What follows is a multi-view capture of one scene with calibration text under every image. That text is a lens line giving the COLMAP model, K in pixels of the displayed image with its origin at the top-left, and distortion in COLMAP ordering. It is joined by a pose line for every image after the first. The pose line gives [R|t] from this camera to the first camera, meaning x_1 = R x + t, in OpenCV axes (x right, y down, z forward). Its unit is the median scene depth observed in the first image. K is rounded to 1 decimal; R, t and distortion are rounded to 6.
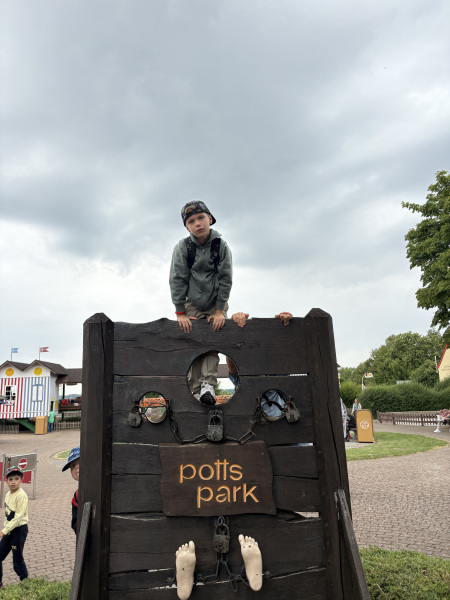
lens RADIAL K [[452.5, 0, 224.9], [0, 452.5, 294.6], [0, 0, 1]] dist [0.051350, -0.063484]
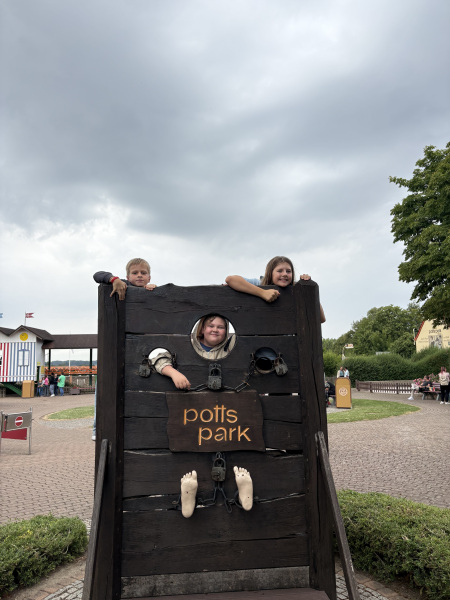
lens RADIAL K [[455.3, 0, 225.0], [0, 455.3, 300.0], [0, 0, 1]] dist [0.048250, -0.065113]
pose [[0.999171, 0.019990, 0.035471, -0.040078], [-0.022655, 0.996820, 0.076401, 0.003599], [-0.033831, -0.077142, 0.996446, -0.141636]]
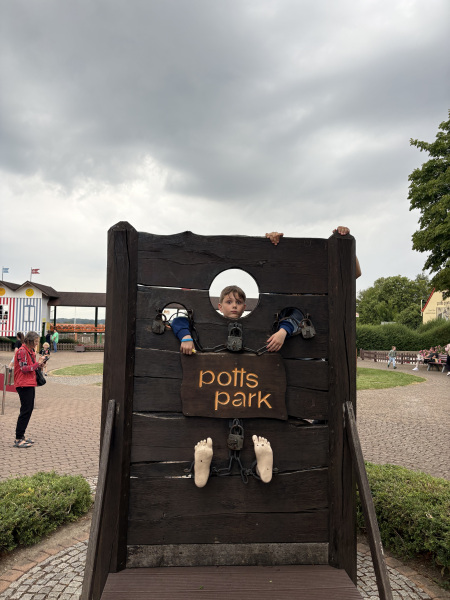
lens RADIAL K [[452.0, 0, 222.6], [0, 452.0, 303.8], [0, 0, 1]] dist [0.062257, -0.075943]
pose [[0.998099, 0.056465, 0.024695, -0.078680], [-0.059731, 0.984980, 0.162010, 0.046242], [-0.015176, -0.163178, 0.986480, -0.010116]]
